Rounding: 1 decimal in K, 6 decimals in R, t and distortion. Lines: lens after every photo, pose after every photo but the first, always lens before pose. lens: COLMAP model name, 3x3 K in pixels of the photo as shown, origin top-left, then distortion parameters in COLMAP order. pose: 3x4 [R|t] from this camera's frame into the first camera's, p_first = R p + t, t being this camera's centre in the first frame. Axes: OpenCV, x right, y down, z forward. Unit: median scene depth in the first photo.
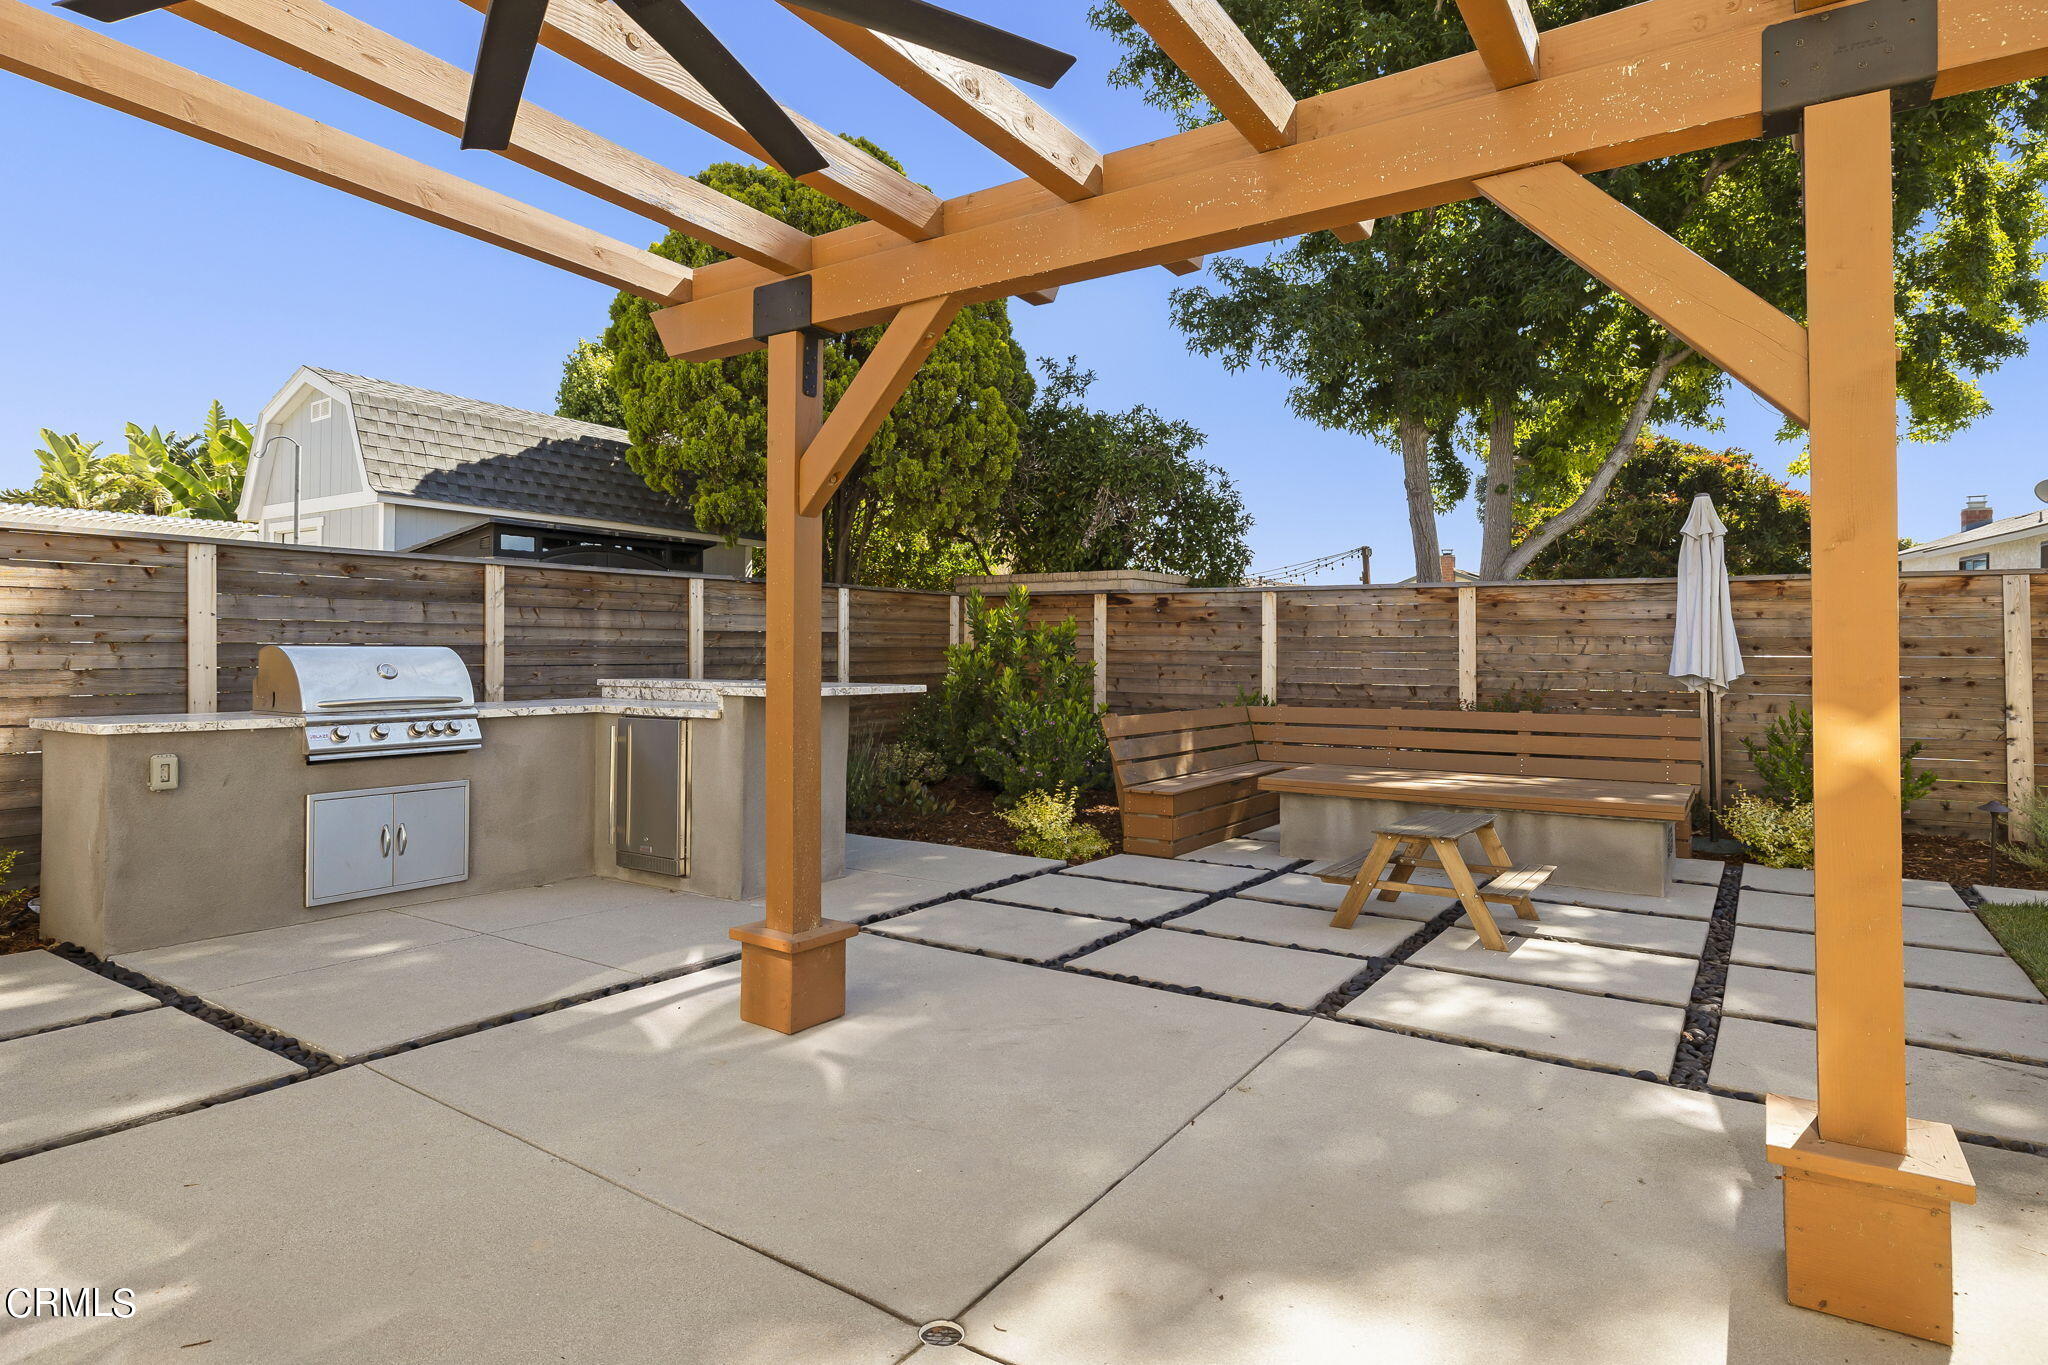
lens RADIAL K [[1118.2, 0, 1013.4], [0, 1118.2, 626.5], [0, 0, 1]] dist [-0.003578, -0.000937]
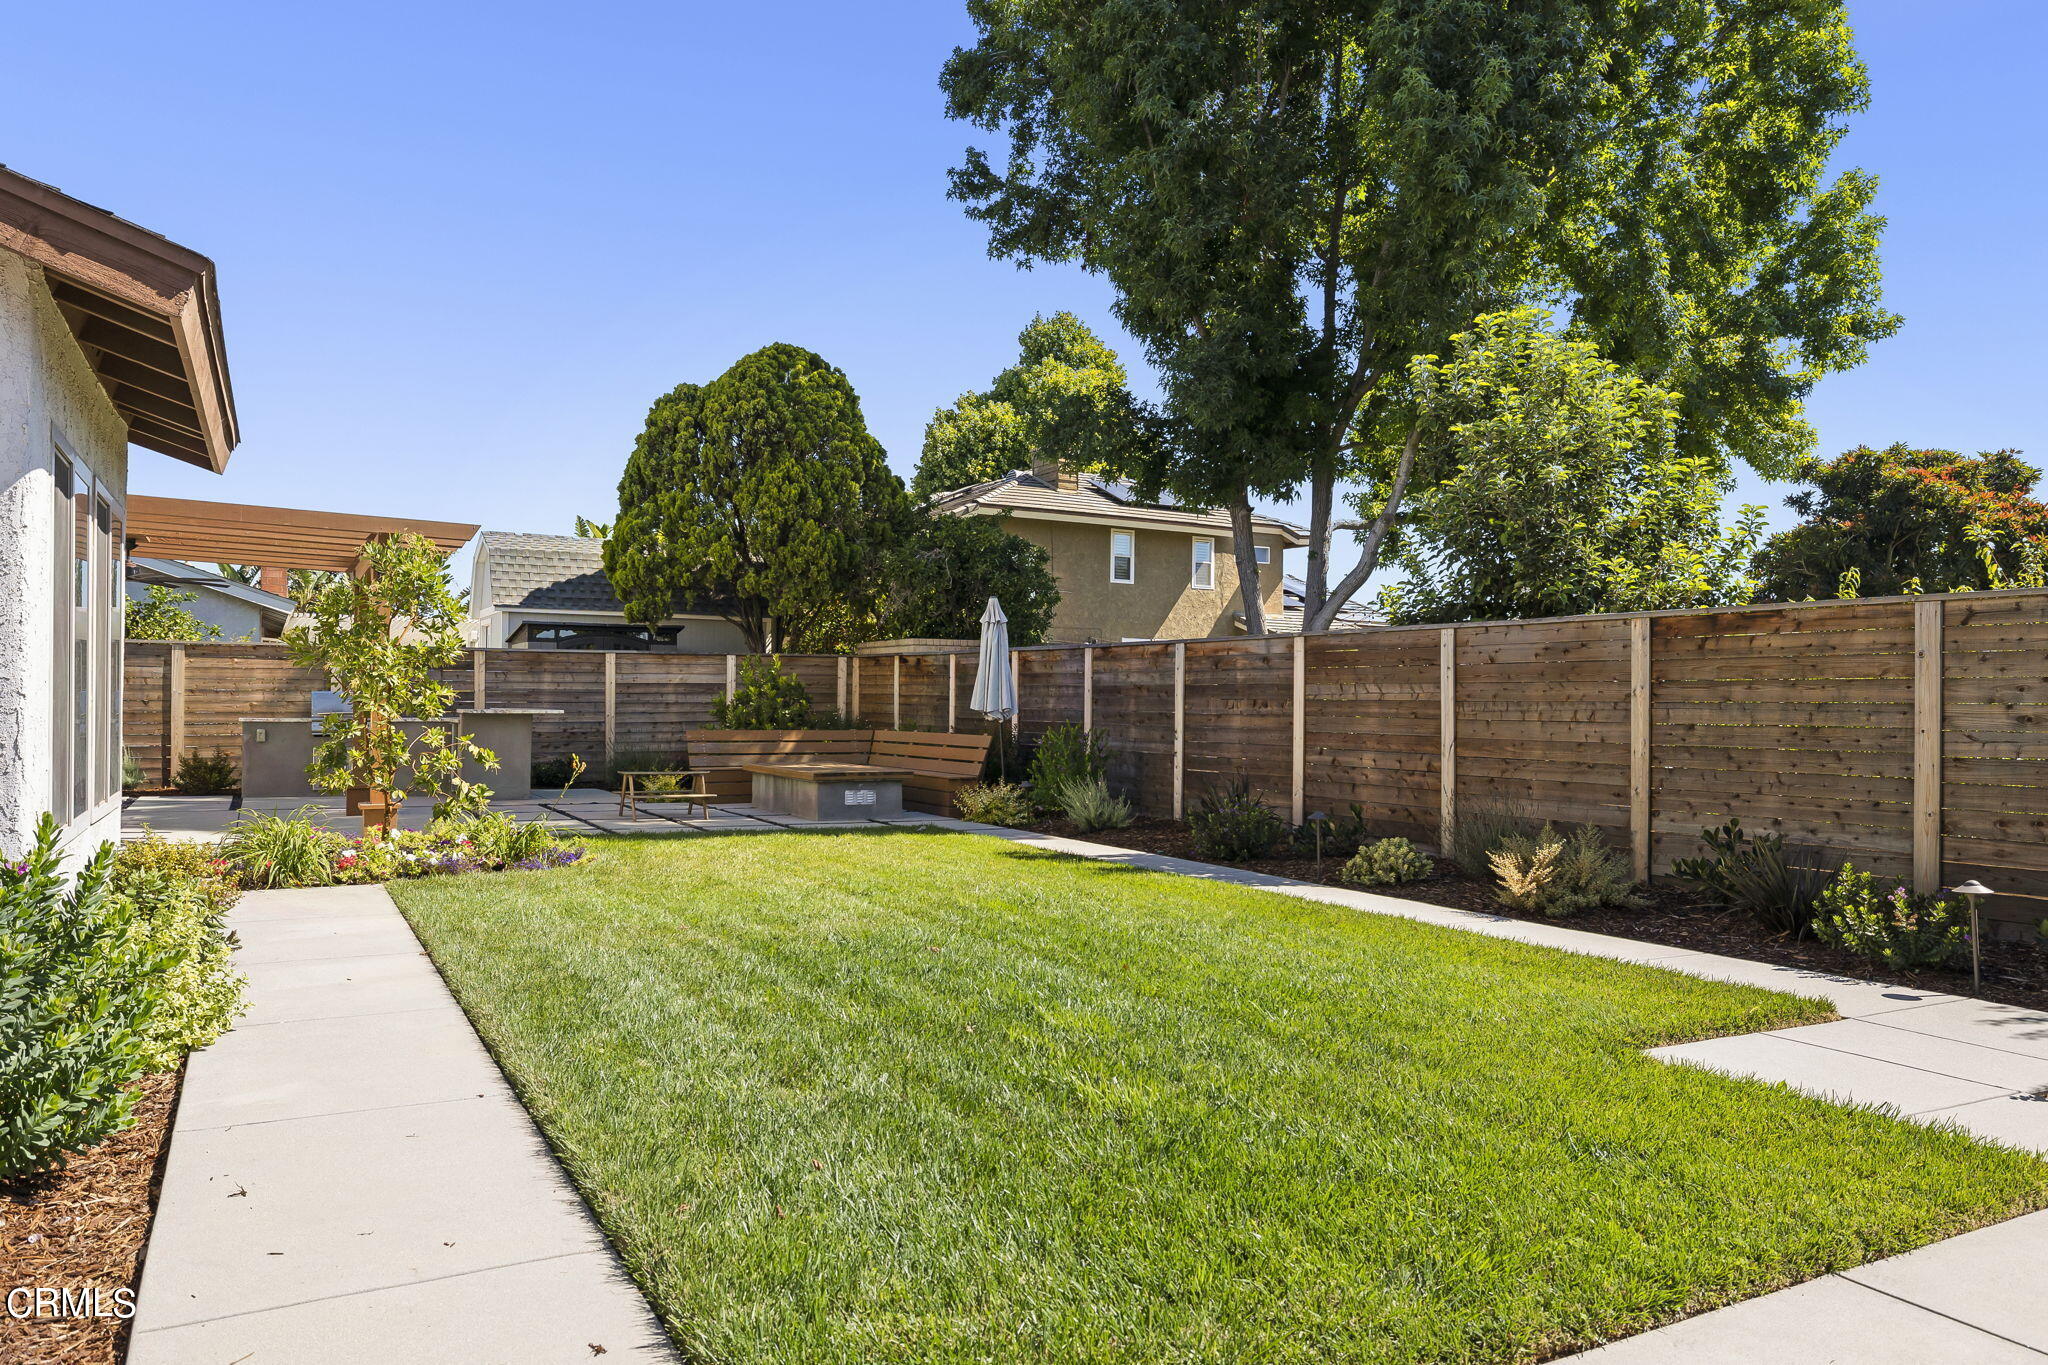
lens RADIAL K [[1377.2, 0, 1024.0], [0, 1377.2, 682.5], [0, 0, 1]] dist [0.004507, -0.000185]
pose [[0.887371, -0.003983, -0.461040, 1.360027], [0.007788, 0.999950, 0.006351, -0.006319], [0.460991, -0.009226, 0.887357, -0.640605]]
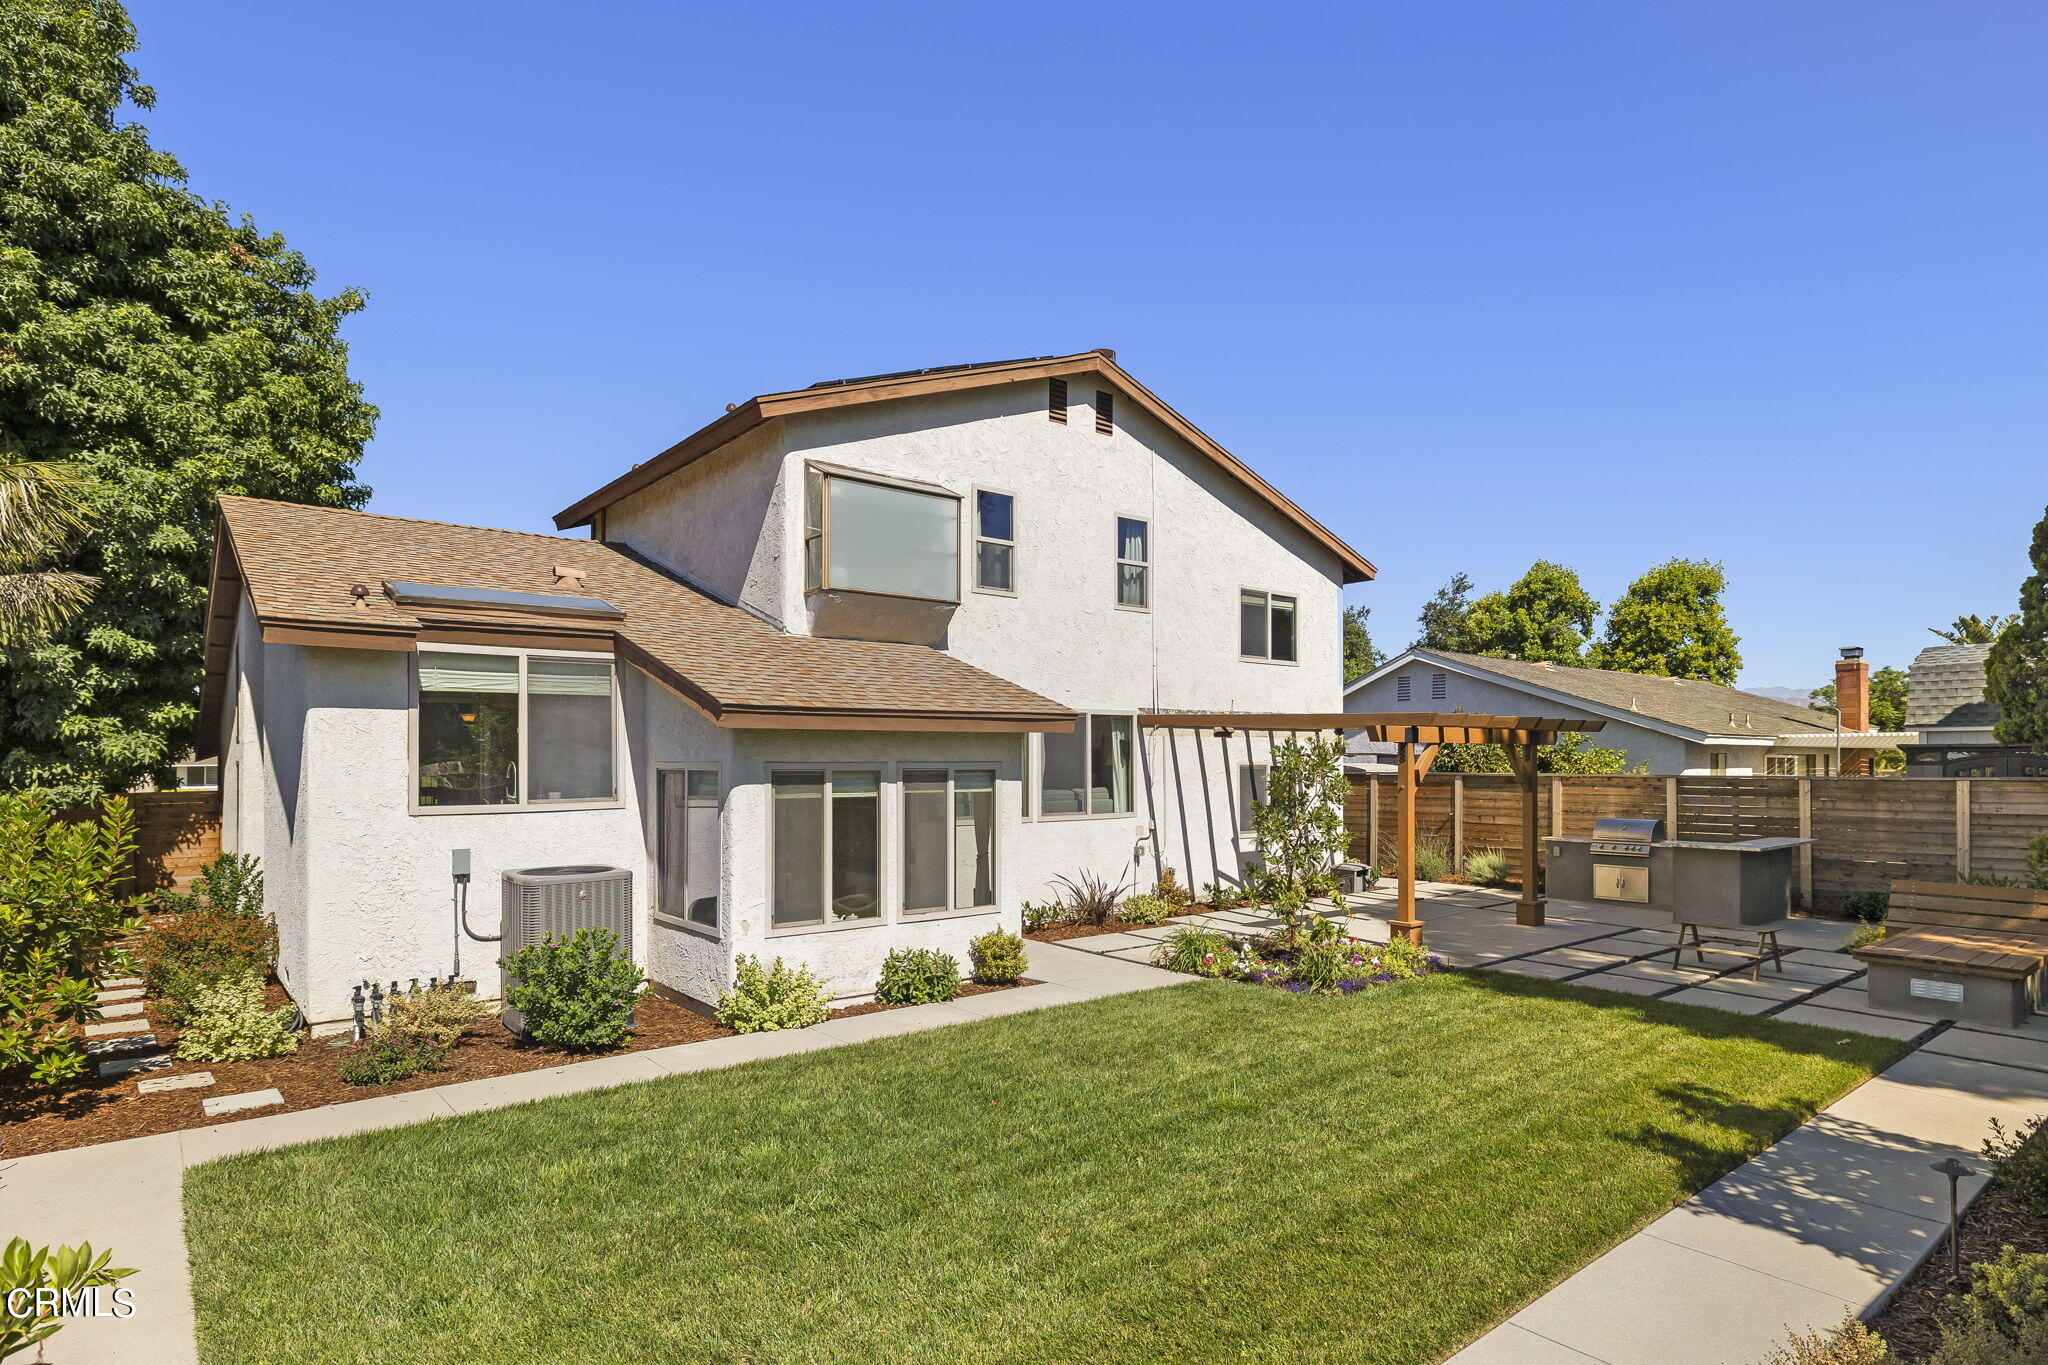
lens RADIAL K [[1091.8, 0, 1022.0], [0, 1091.8, 757.1], [0, 0, 1]] dist [0.001874, 0.000305]
pose [[-0.294784, -0.007349, -0.955536, 1.700906], [0.022301, 0.999645, -0.014568, -0.089095], [0.955304, -0.025604, -0.294515, 0.200221]]
